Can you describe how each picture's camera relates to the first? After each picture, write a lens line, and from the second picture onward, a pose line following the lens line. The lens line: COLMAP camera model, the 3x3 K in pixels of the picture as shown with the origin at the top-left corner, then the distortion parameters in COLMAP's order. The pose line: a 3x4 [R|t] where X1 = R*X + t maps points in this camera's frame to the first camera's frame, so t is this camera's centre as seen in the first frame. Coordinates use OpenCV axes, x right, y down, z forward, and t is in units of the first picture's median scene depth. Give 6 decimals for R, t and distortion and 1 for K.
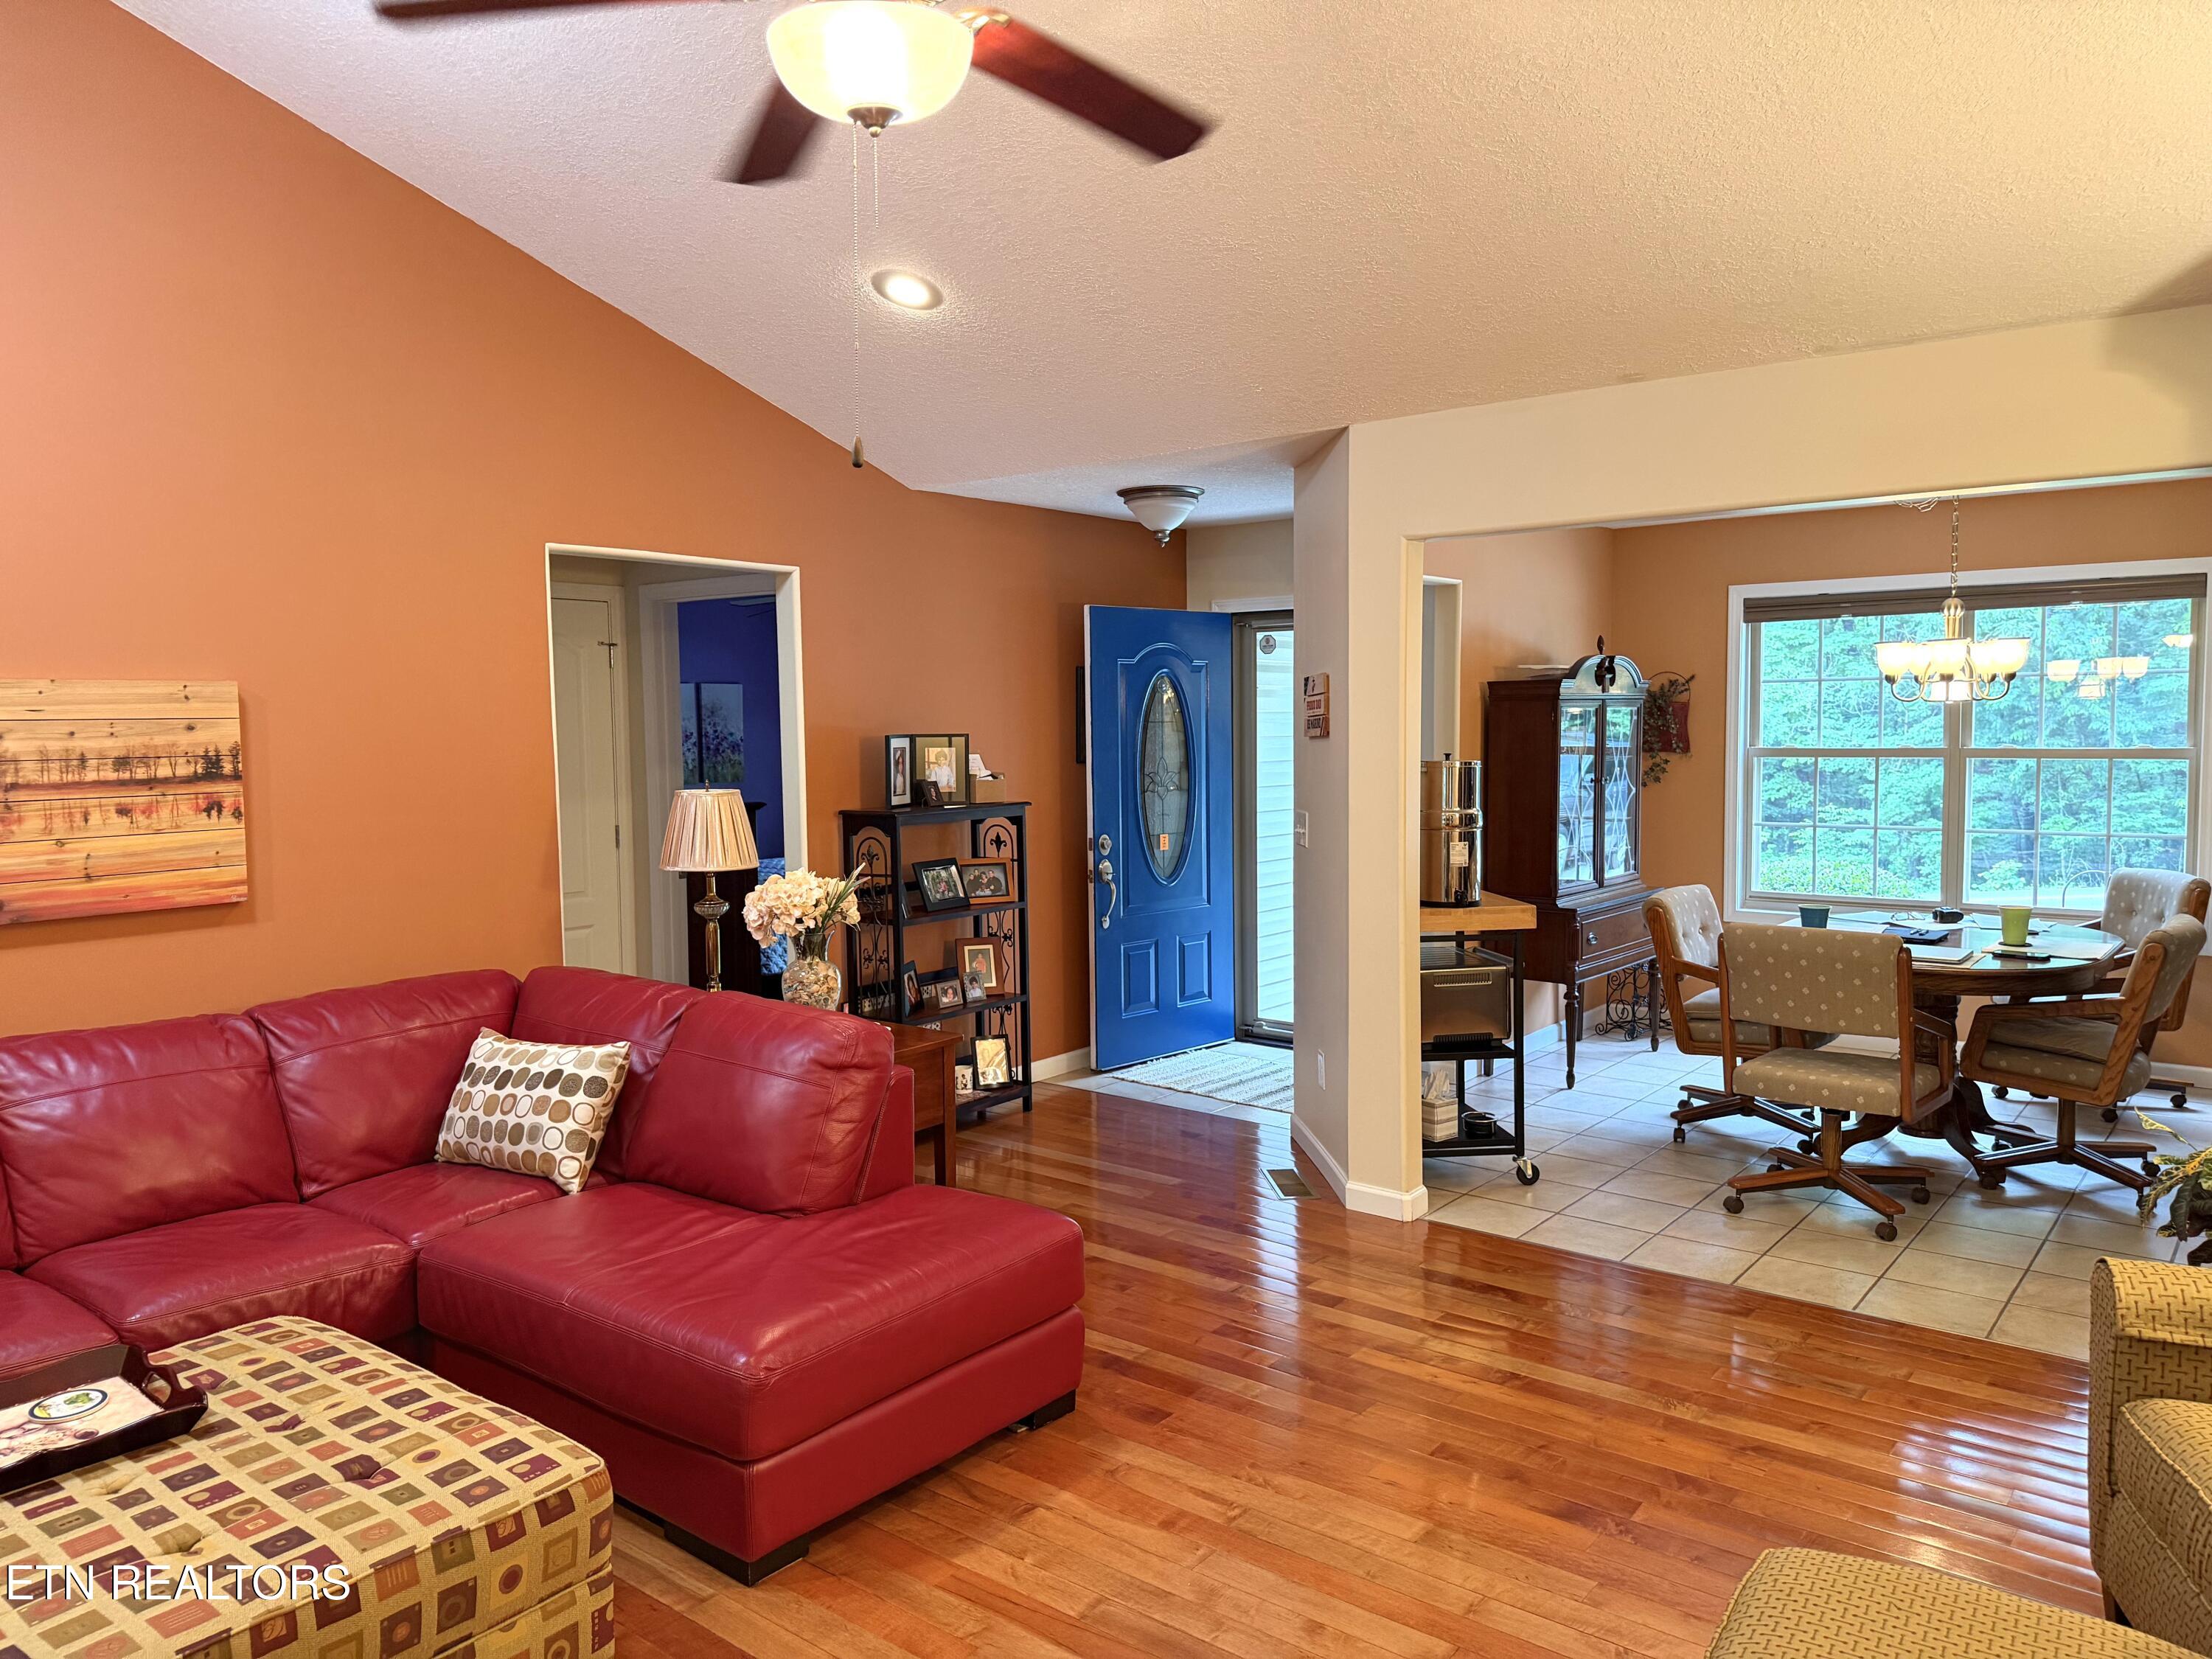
lens RADIAL K [[1562.5, 0, 1105.0], [0, 1562.5, 834.9], [0, 0, 1]] dist [0.059118, -0.070666]
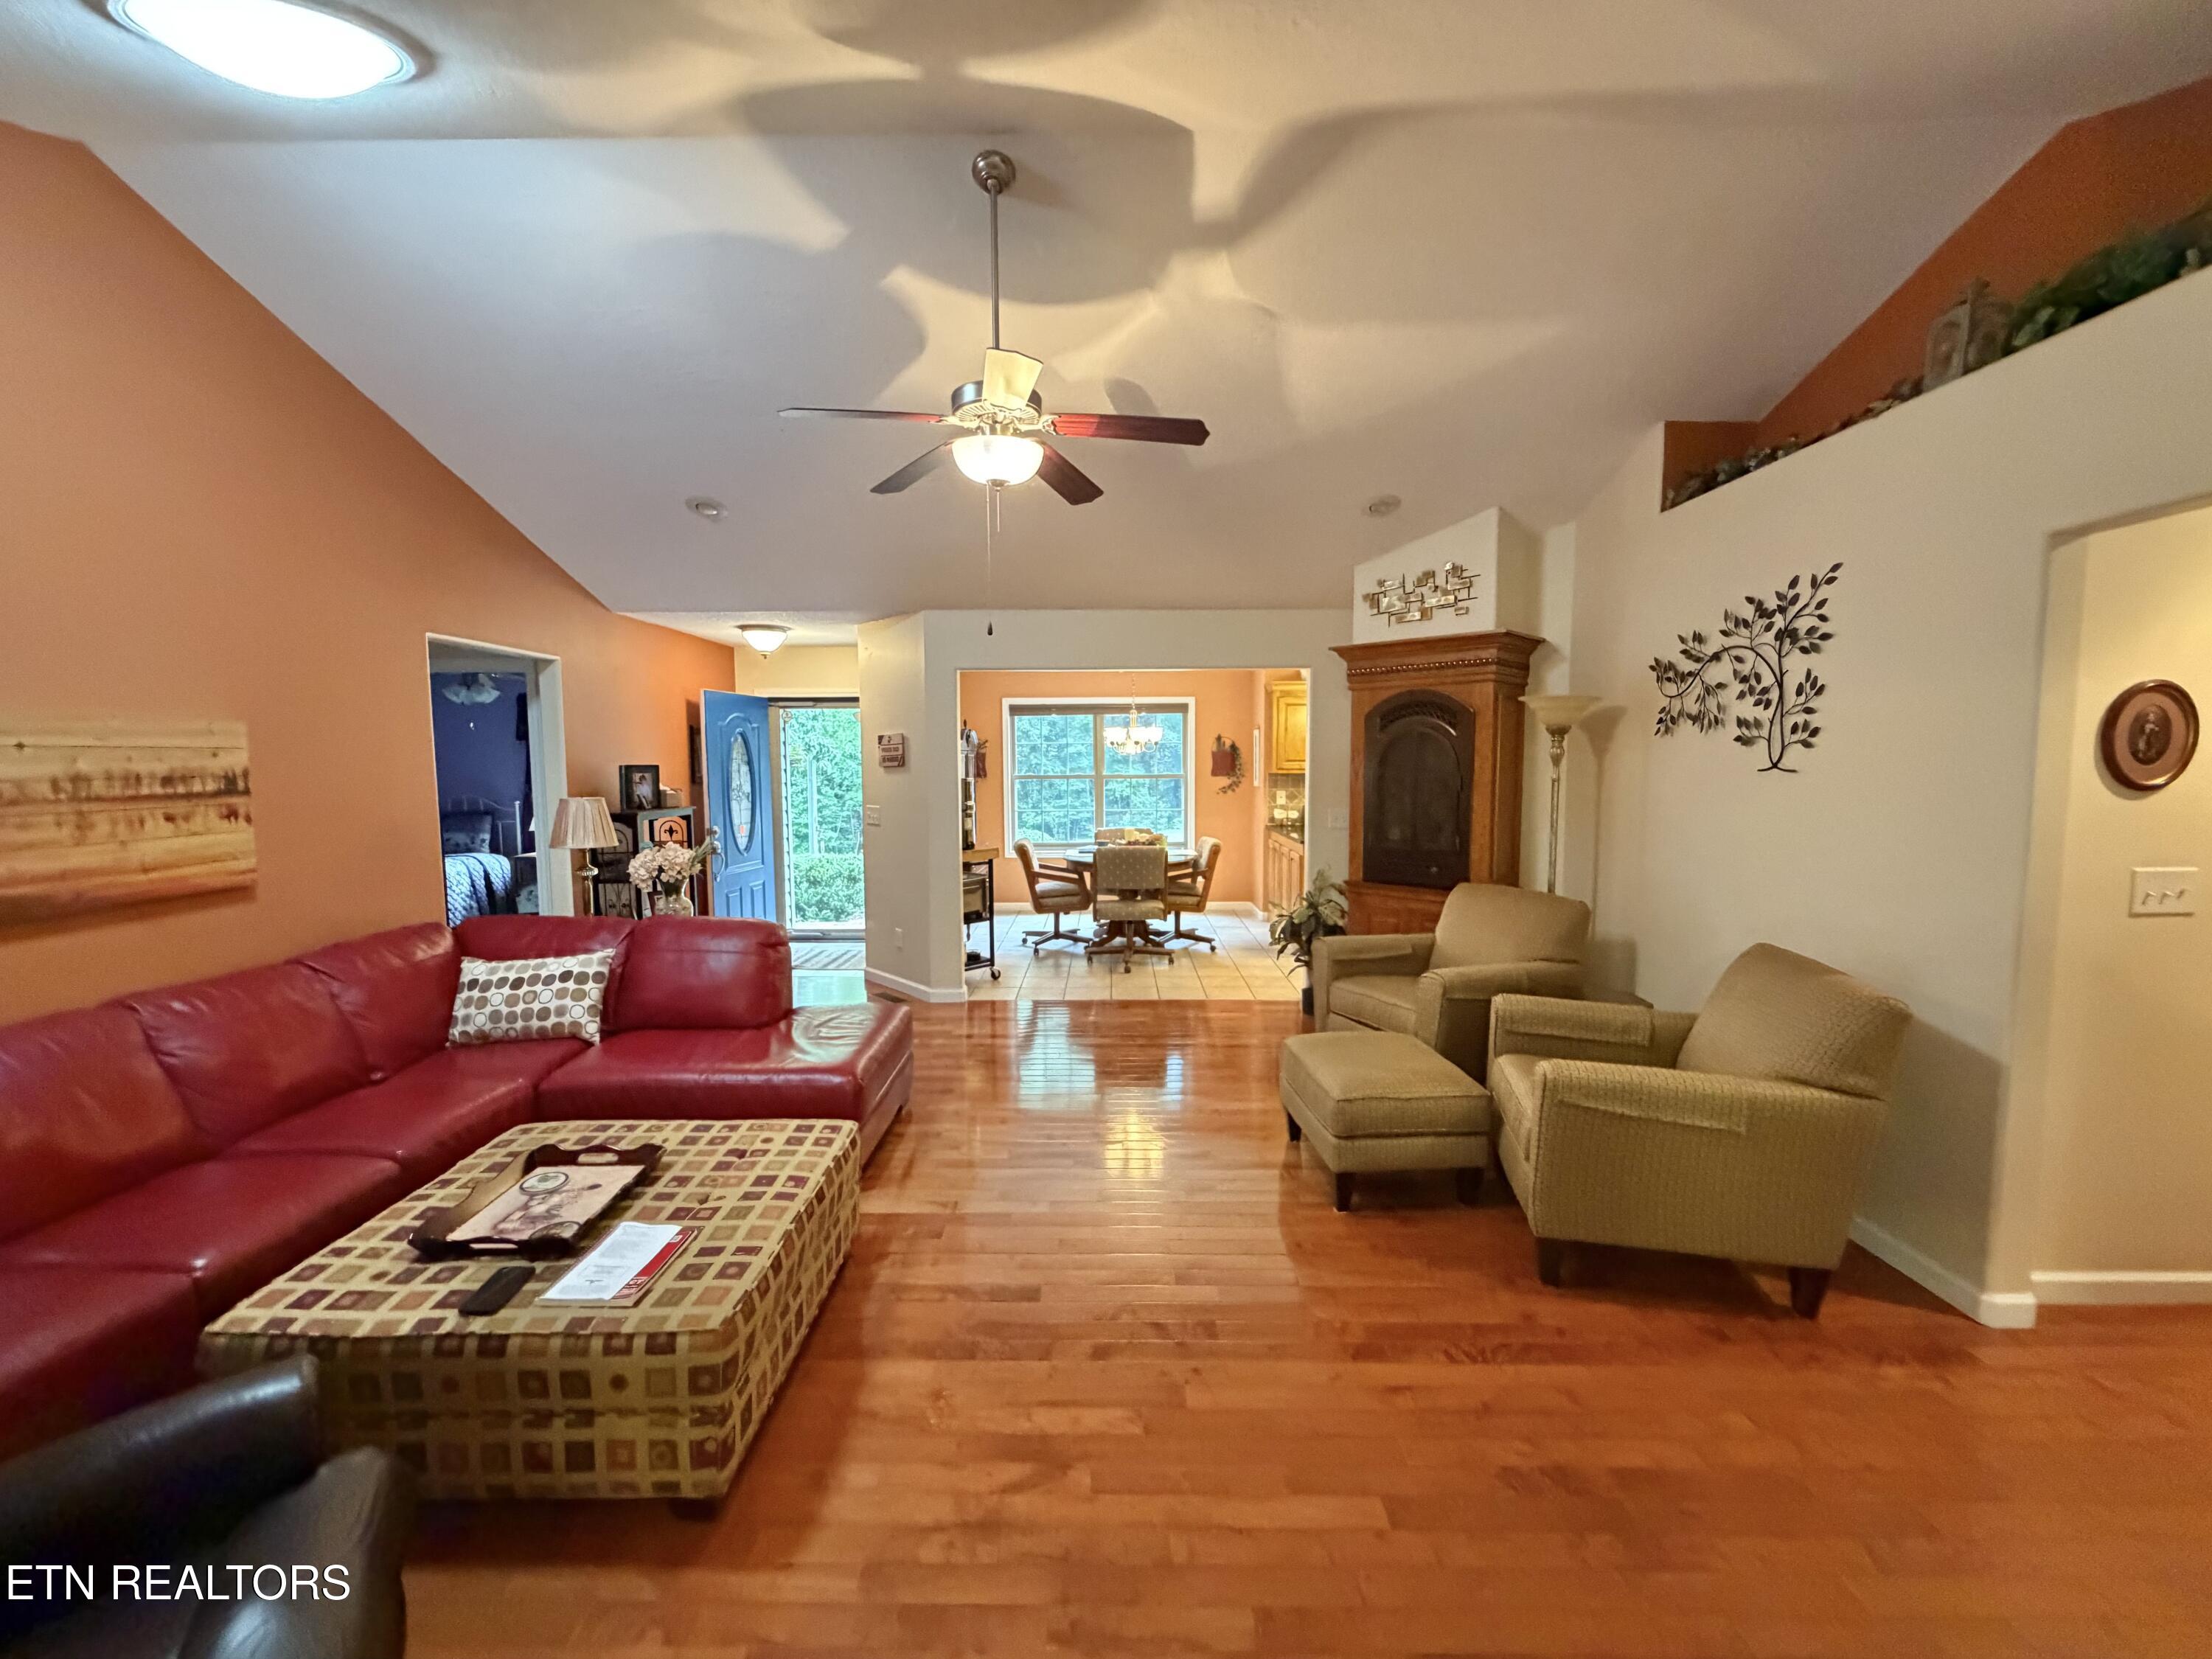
lens RADIAL K [[886.2, 0, 1113.7], [0, 886.2, 824.6], [0, 0, 1]] dist [0.001452, -0.000221]
pose [[0.791992, -0.040235, 0.609204, -0.451802], [0.045527, 0.998940, 0.006787, 0.020702], [-0.608832, 0.022360, 0.792984, -0.051940]]
